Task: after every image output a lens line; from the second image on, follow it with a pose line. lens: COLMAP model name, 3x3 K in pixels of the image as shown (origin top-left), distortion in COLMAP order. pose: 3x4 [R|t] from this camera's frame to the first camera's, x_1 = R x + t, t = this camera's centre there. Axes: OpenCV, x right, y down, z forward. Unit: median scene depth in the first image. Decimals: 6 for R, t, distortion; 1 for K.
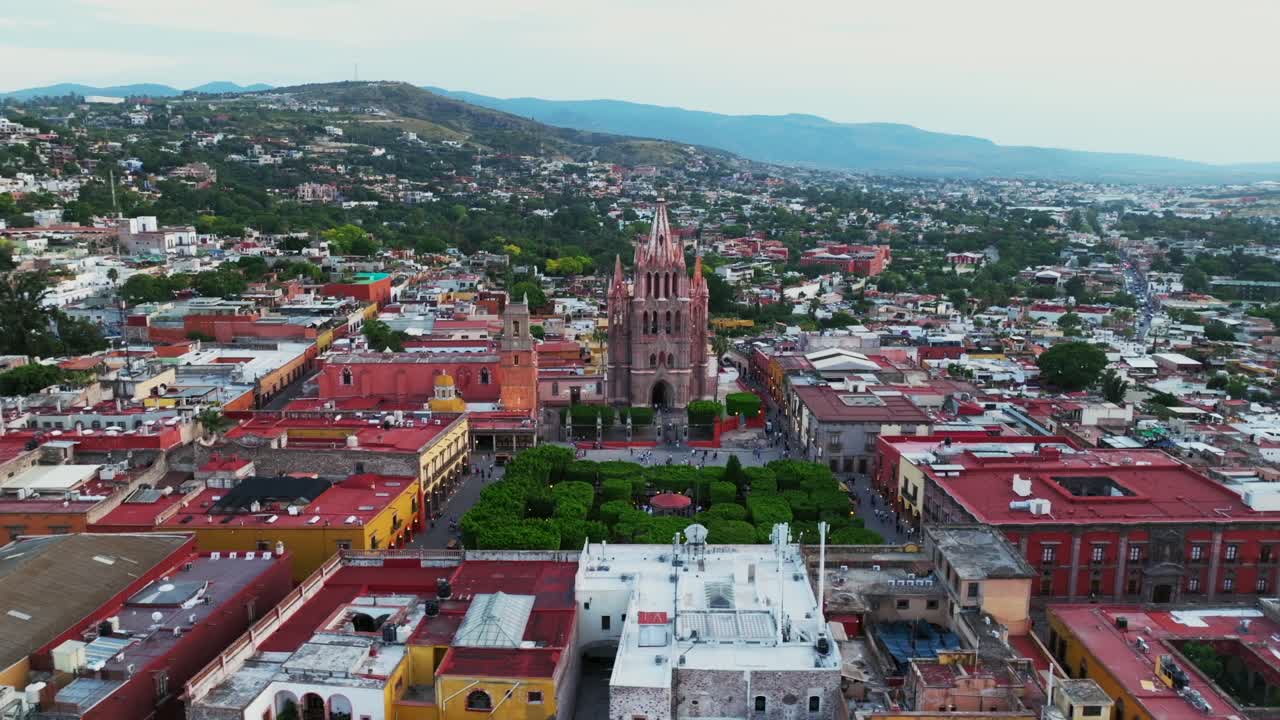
lens RADIAL K [[978.5, 0, 638.0], [0, 978.5, 359.1], [0, 0, 1]] dist [0.001442, 0.001583]
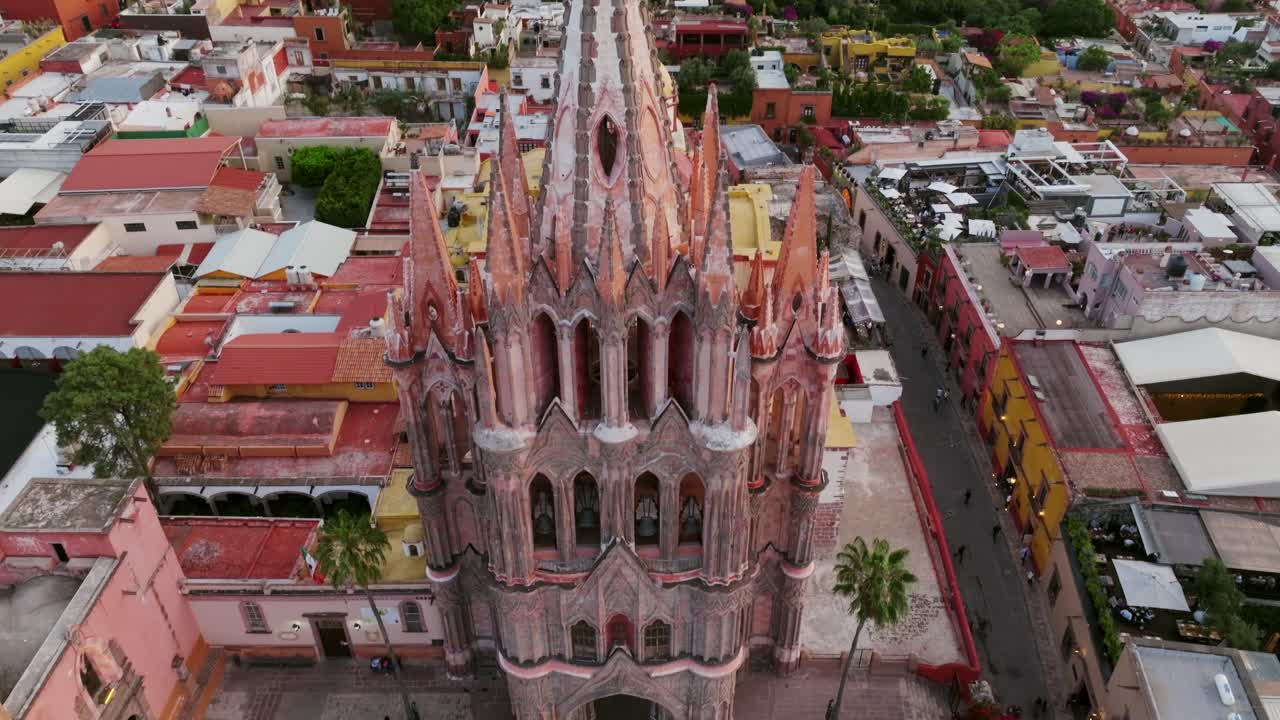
lens RADIAL K [[978.5, 0, 642.3], [0, 978.5, 362.3], [0, 0, 1]] dist [0.001442, 0.001583]
pose [[0.996710, 0.039959, -0.070515, 0.043921], [-0.006252, 0.905331, 0.424661, -0.160723], [0.080809, -0.422823, 0.902602, 0.818838]]
